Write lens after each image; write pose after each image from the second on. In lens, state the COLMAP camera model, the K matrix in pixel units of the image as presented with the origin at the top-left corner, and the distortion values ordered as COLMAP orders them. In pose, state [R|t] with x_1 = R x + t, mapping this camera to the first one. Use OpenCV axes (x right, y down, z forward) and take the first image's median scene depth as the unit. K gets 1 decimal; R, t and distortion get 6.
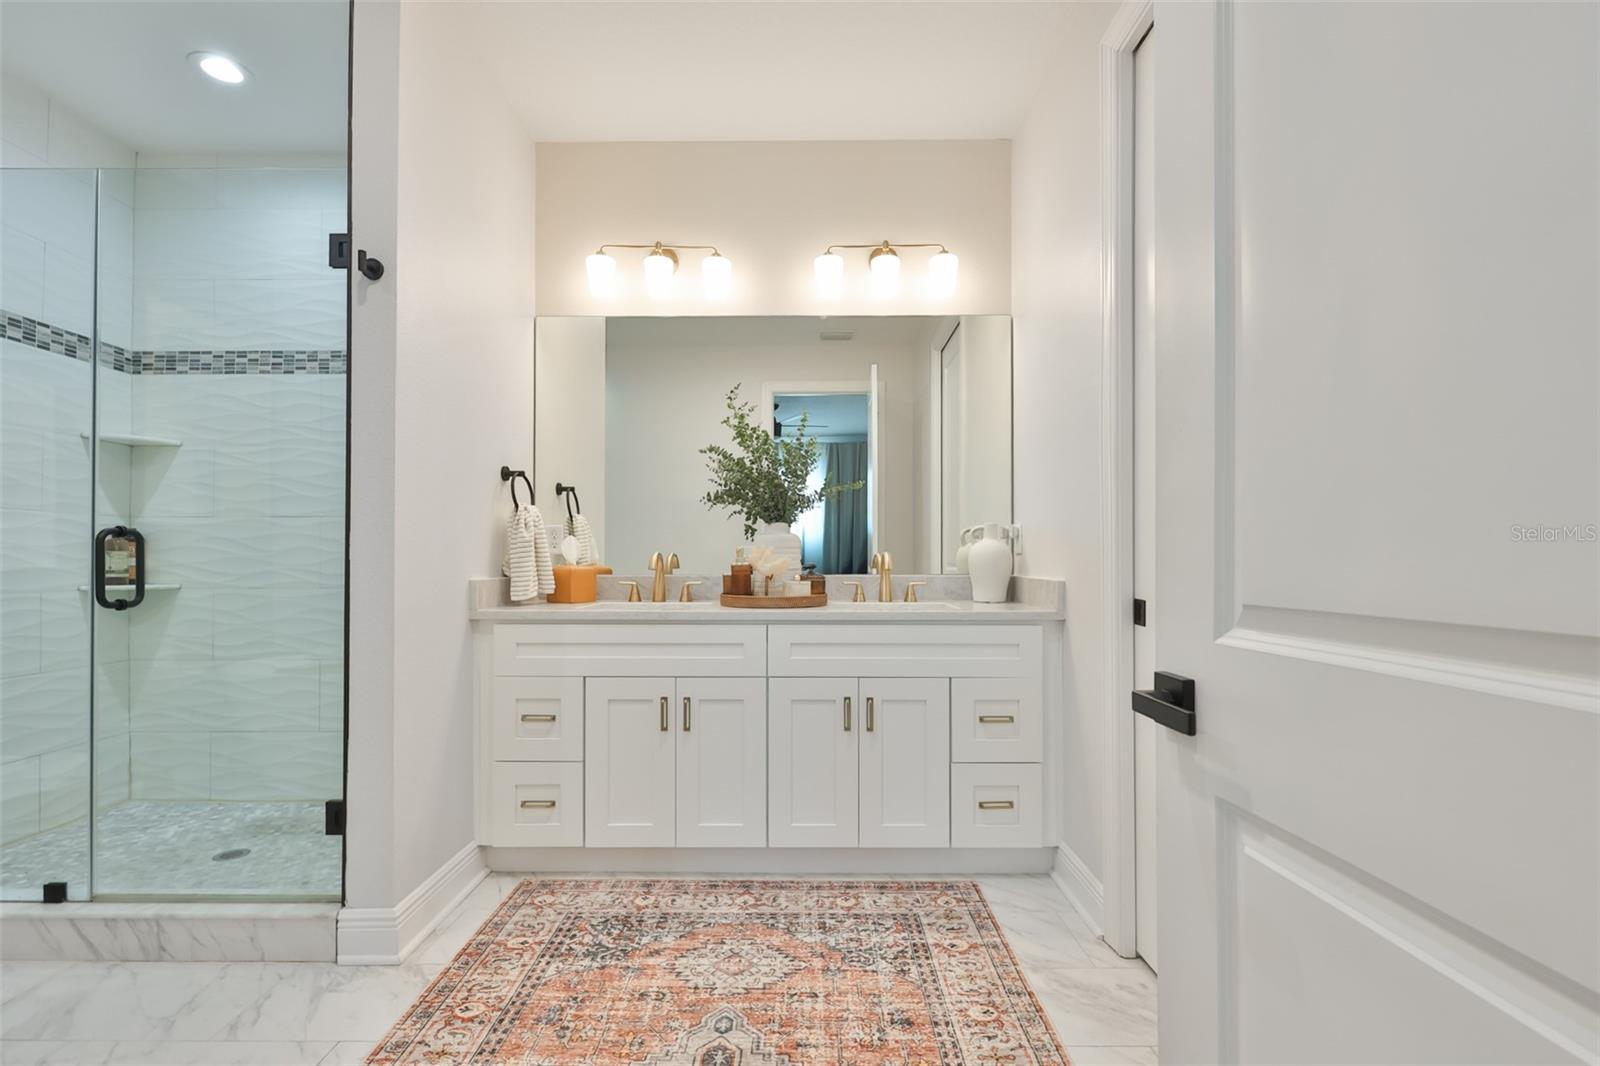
lens RADIAL K [[722.8, 0, 798.4], [0, 722.8, 552.4], [0, 0, 1]] dist [-0.001955, -0.000010]
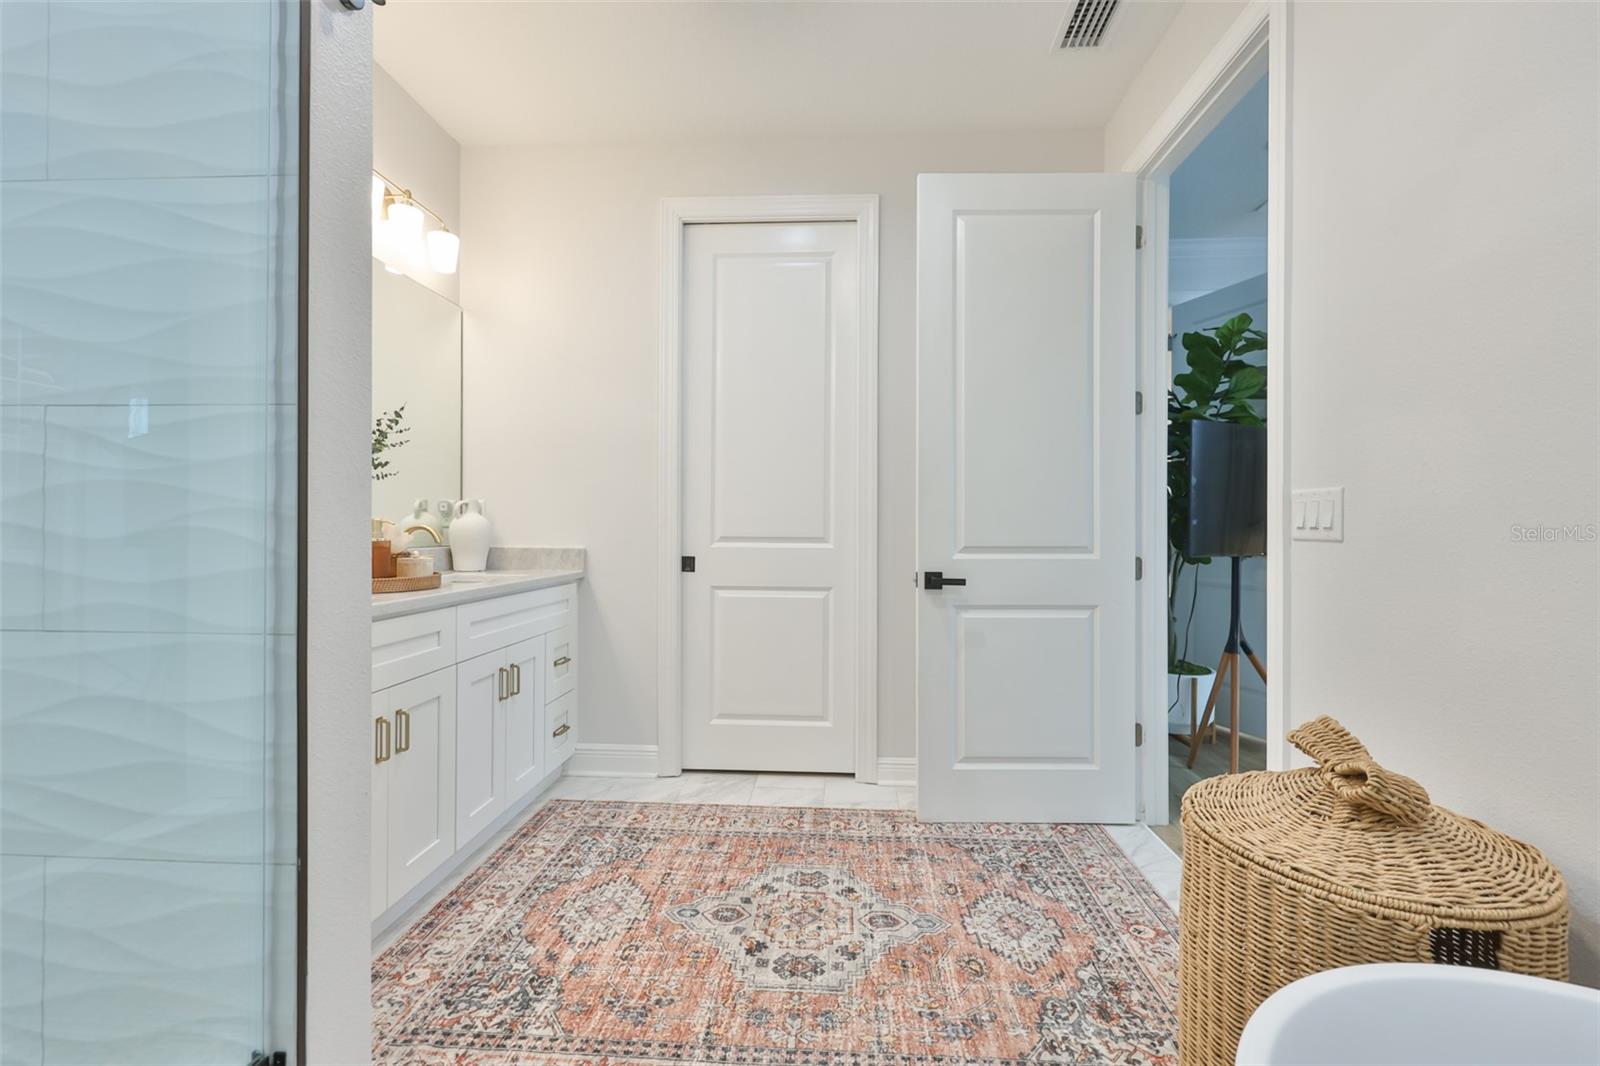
lens RADIAL K [[694.6, 0, 800.9], [0, 694.6, 530.5], [0, 0, 1]] dist [0.001191, -0.001955]
pose [[0.038228, -0.001311, 0.999268, -0.980189], [-0.008873, 0.999959, 0.001652, -0.000145], [-0.999230, -0.008930, 0.038215, 0.589937]]
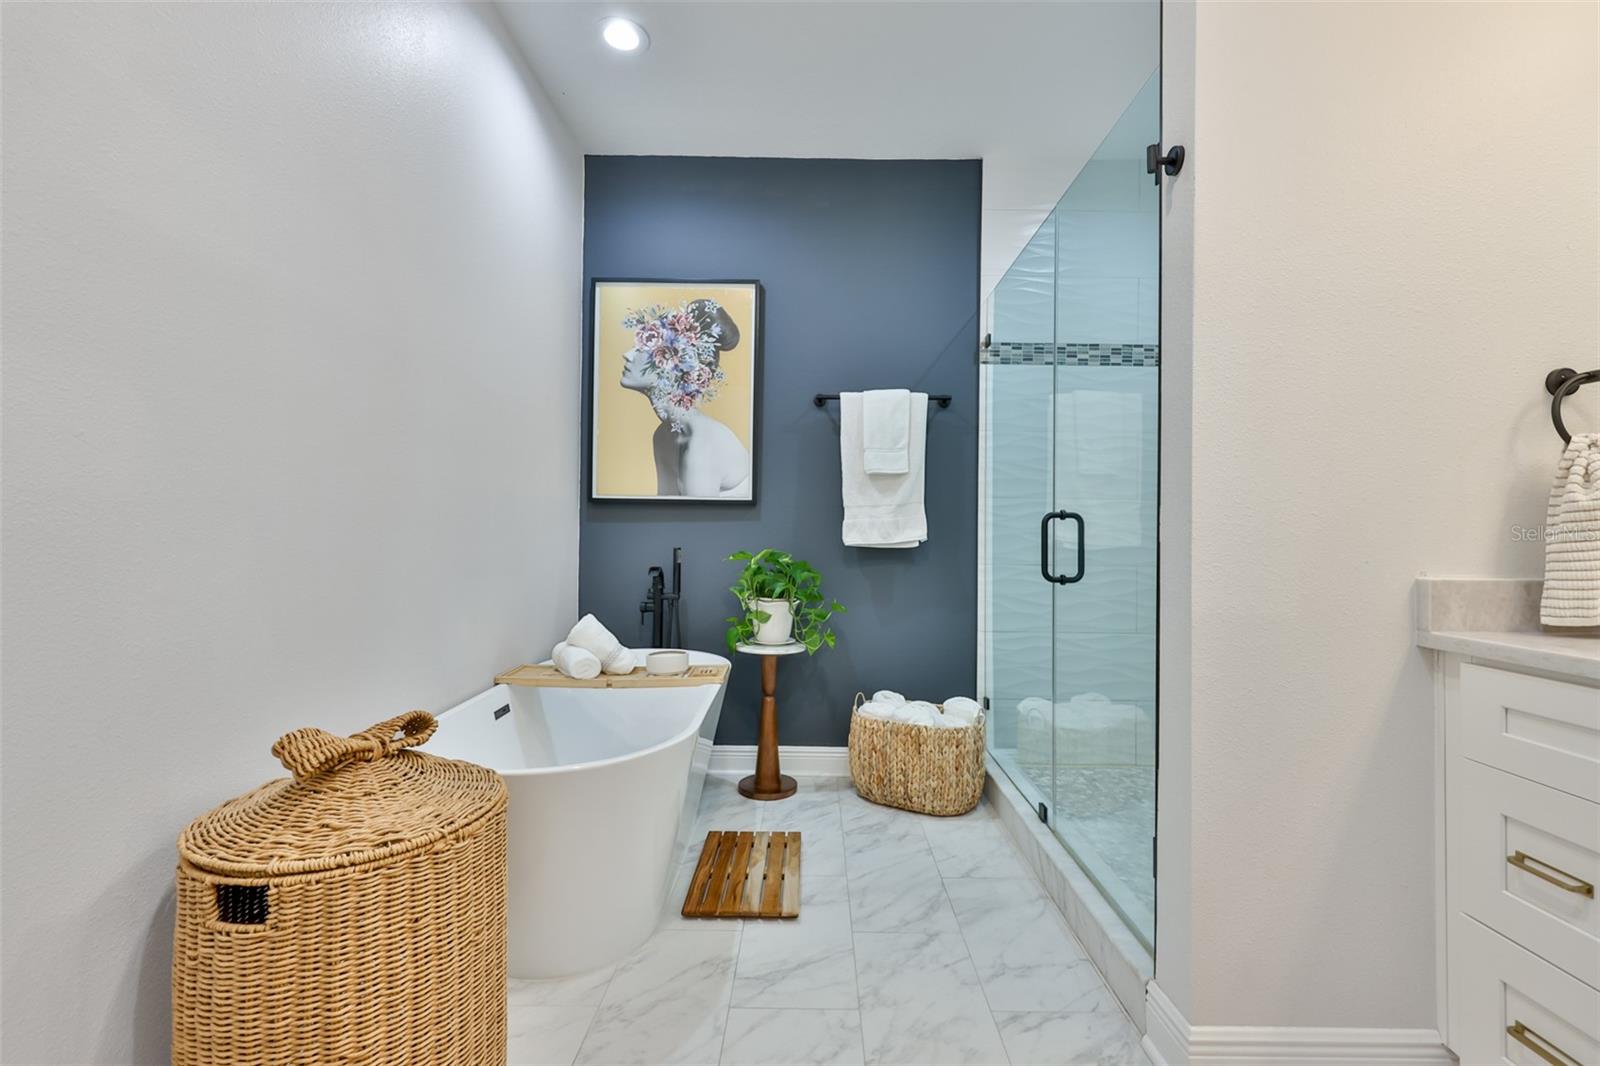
lens RADIAL K [[674.9, 0, 802.2], [0, 674.9, 525.0], [0, 0, 1]] dist [-0.002502, -0.000257]
pose [[-0.009735, -0.014807, -0.999843, 0.112974], [0.003448, 0.999884, -0.014842, 0.000740], [0.999947, -0.003592, -0.009683, 0.563896]]
